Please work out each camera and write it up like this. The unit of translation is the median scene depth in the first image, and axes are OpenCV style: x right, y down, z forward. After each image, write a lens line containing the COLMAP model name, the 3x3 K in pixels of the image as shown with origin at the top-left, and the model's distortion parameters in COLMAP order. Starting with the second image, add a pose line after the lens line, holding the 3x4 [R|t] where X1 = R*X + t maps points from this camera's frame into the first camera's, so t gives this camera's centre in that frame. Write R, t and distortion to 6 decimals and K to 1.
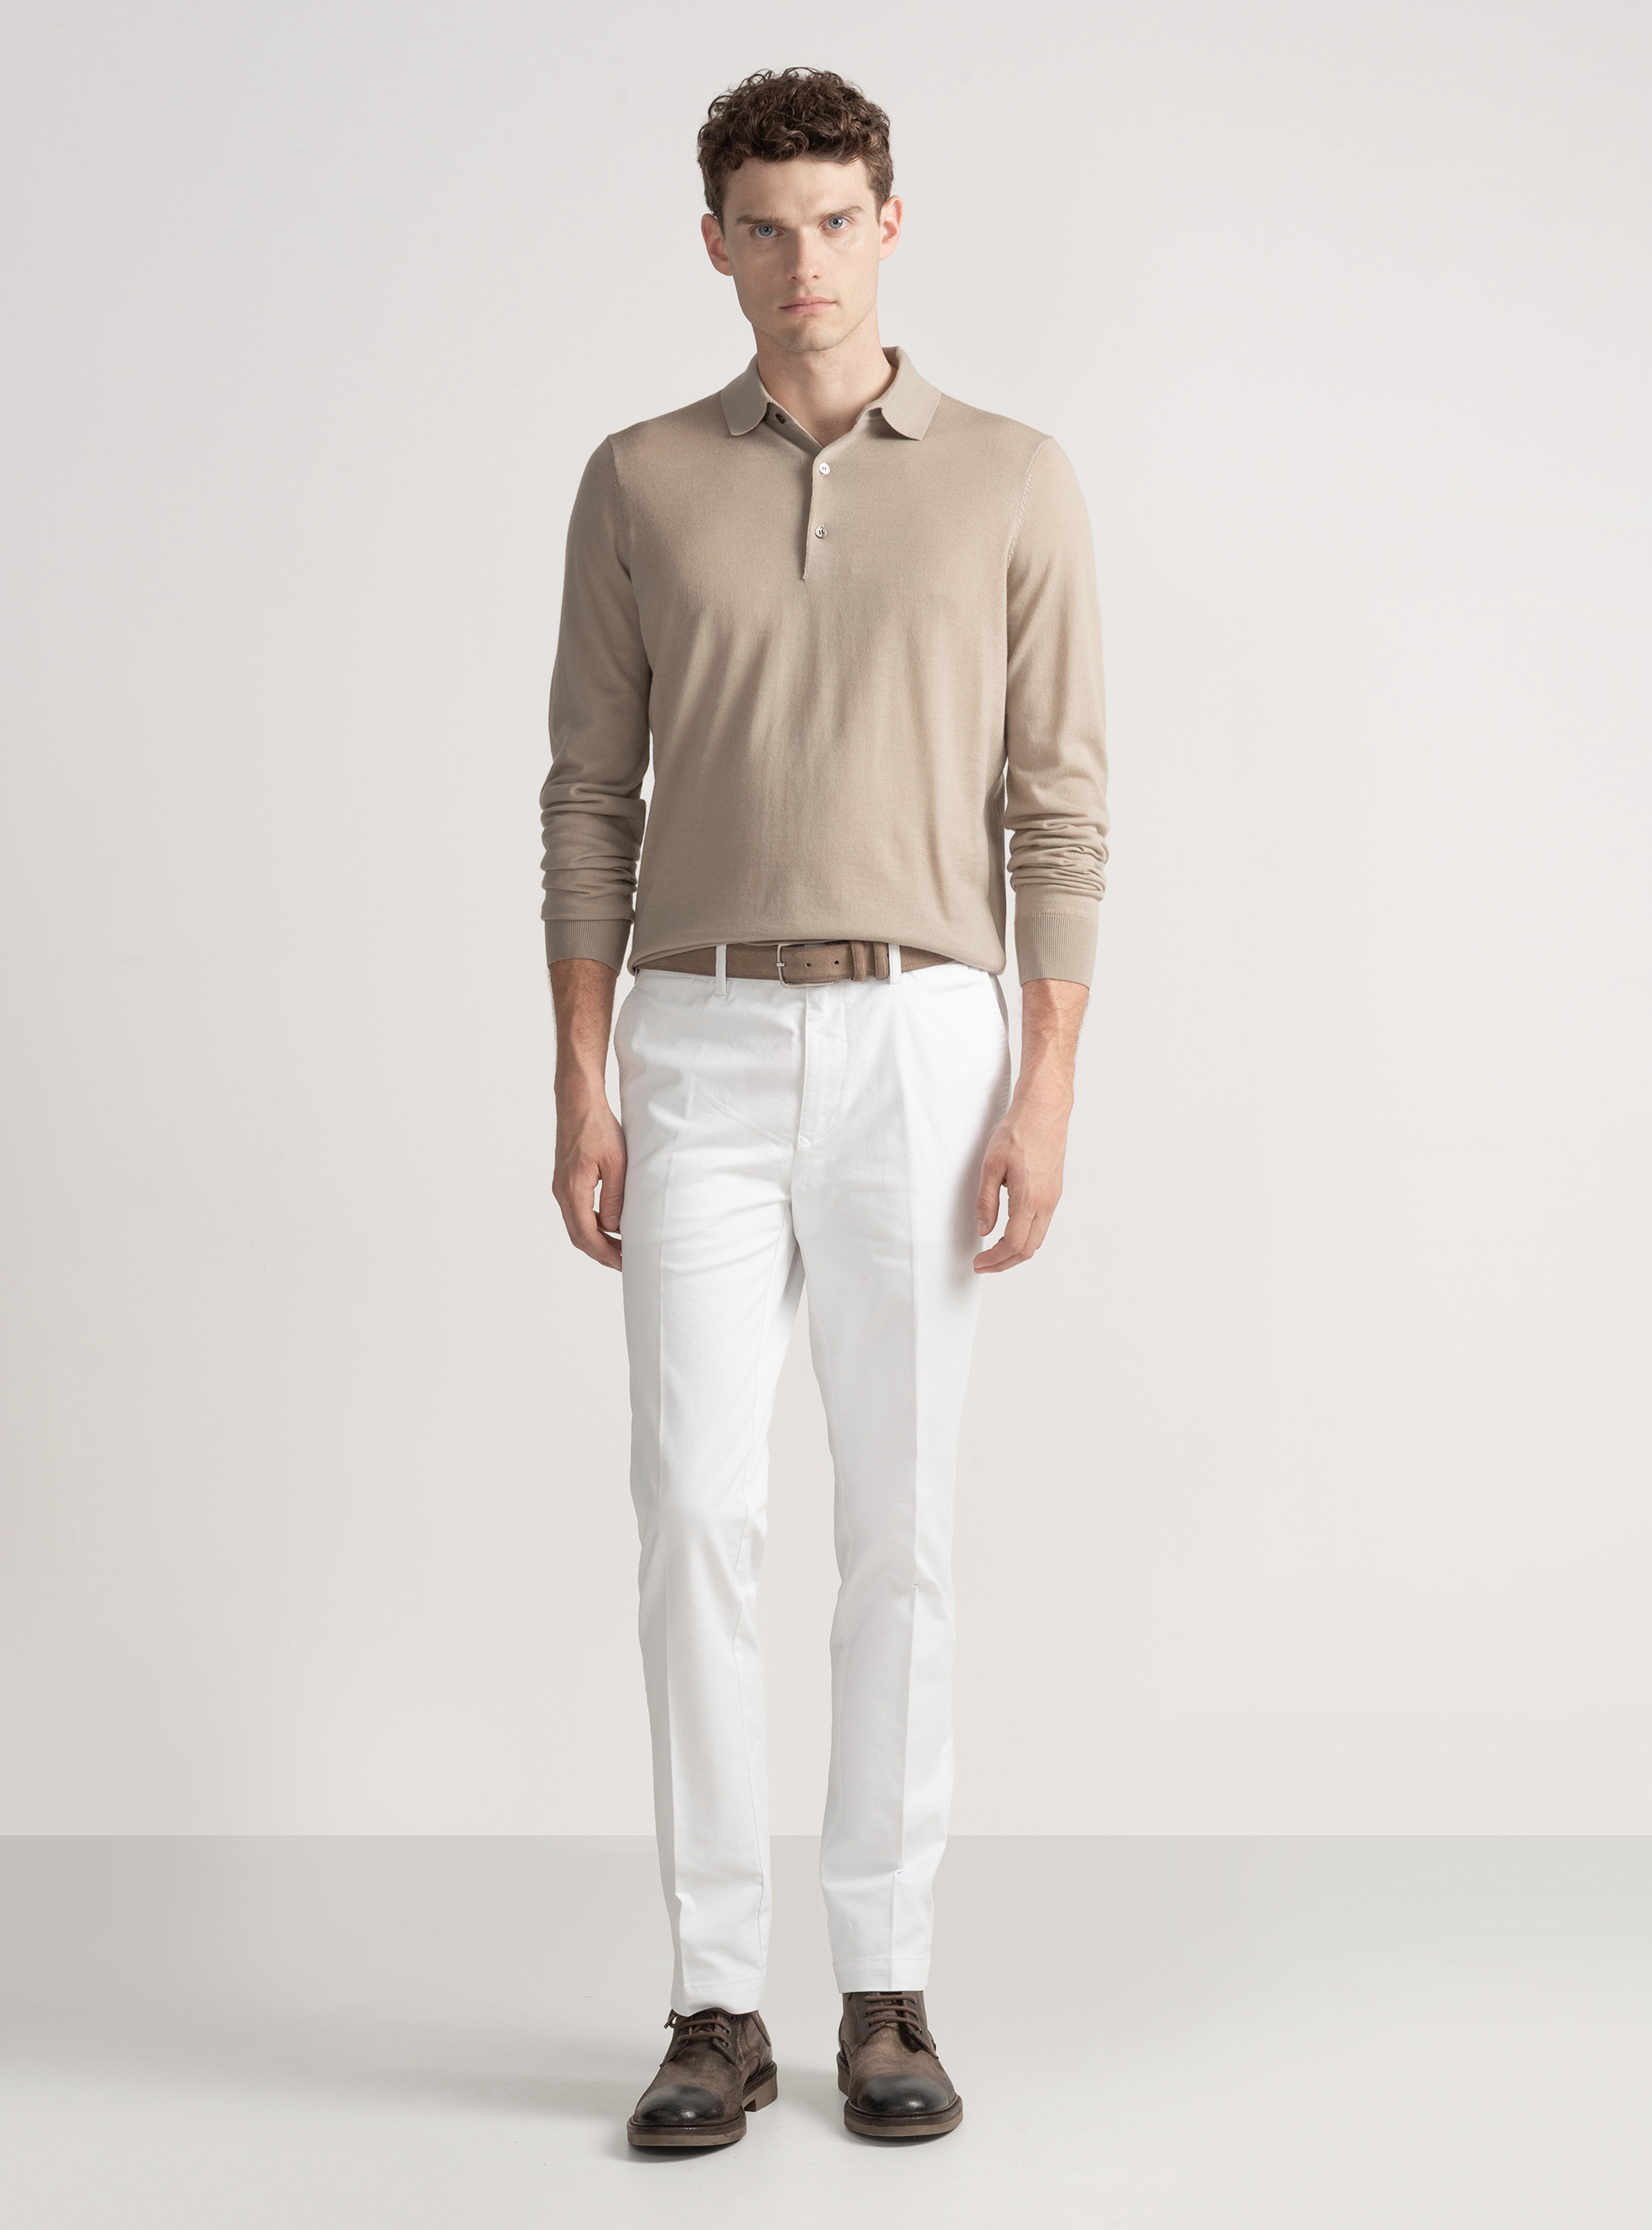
lens RADIAL K [[4984.0, 0, 826.0], [0, 4984.0, 1115.0], [0, 0, 1]] dist [-0.062758, 0.685027]
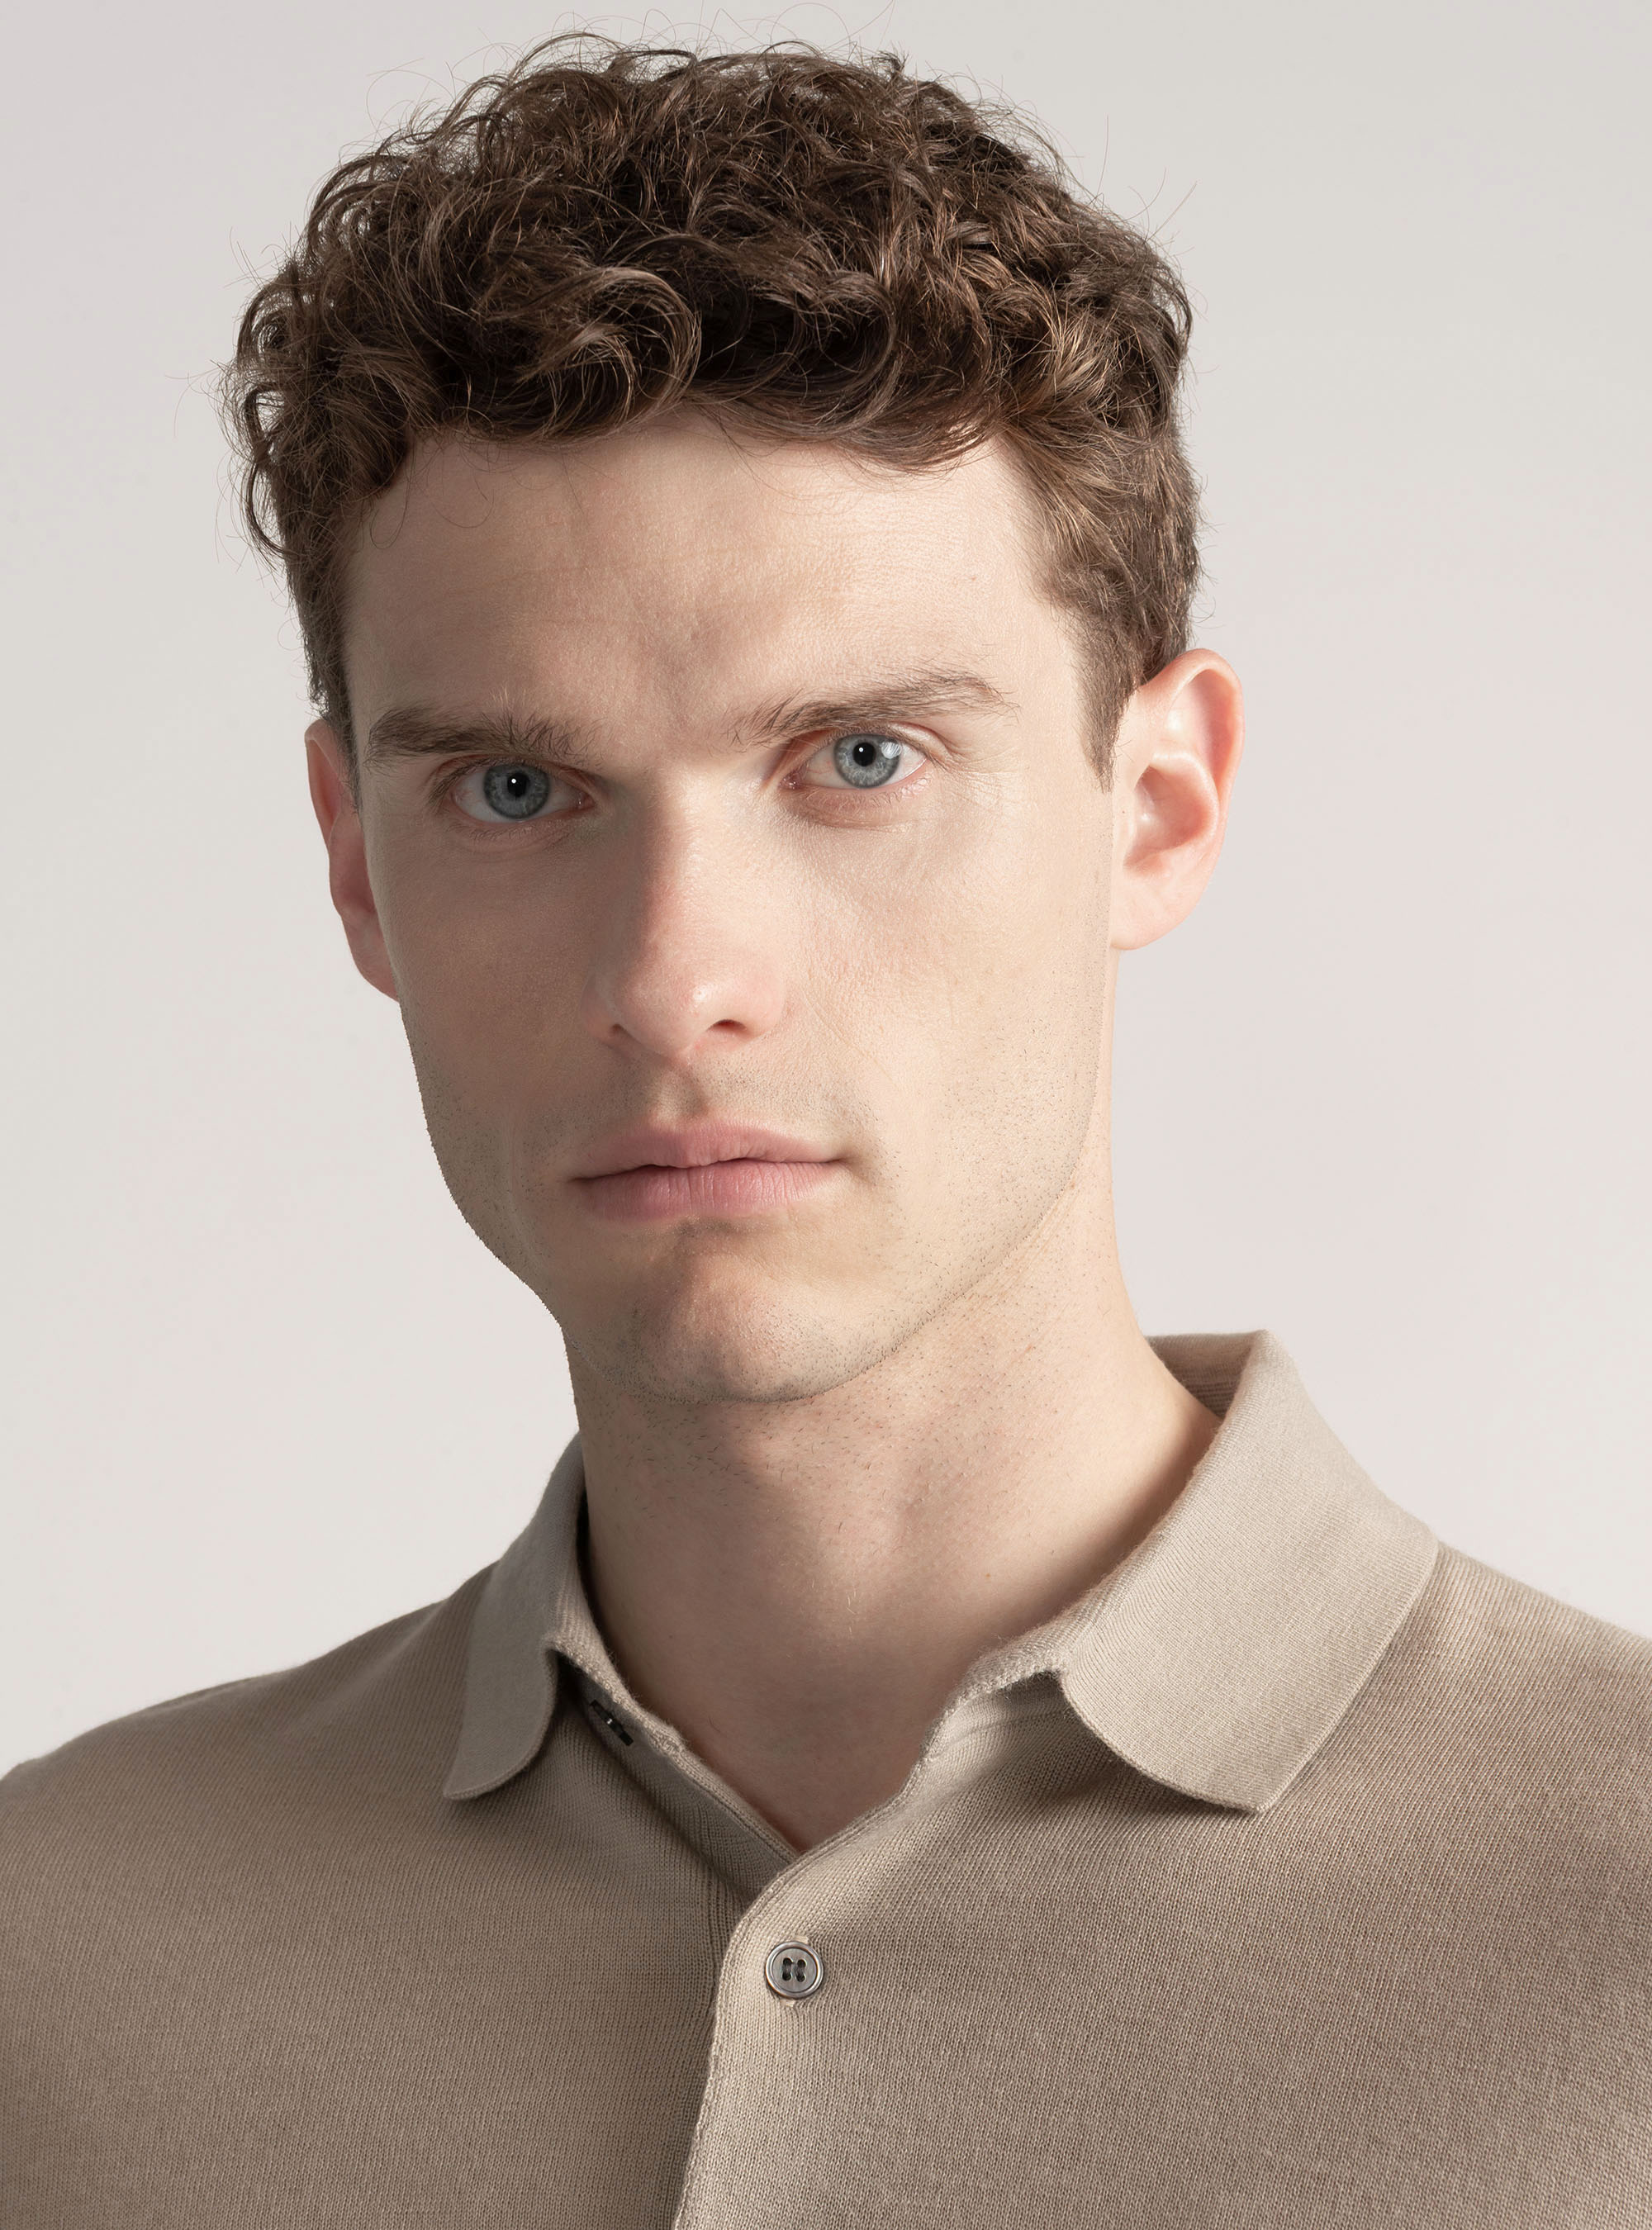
lens RADIAL K [[4984.0, 0, 826.0], [0, 4984.0, 1115.0], [0, 0, 1]] dist [-0.062758, 0.685027]
pose [[0.991698, 0.032345, -0.124451, 0.025555], [-0.048145, 0.990845, -0.126126, -0.140308], [0.119233, 0.131070, 0.984177, 0.807437]]
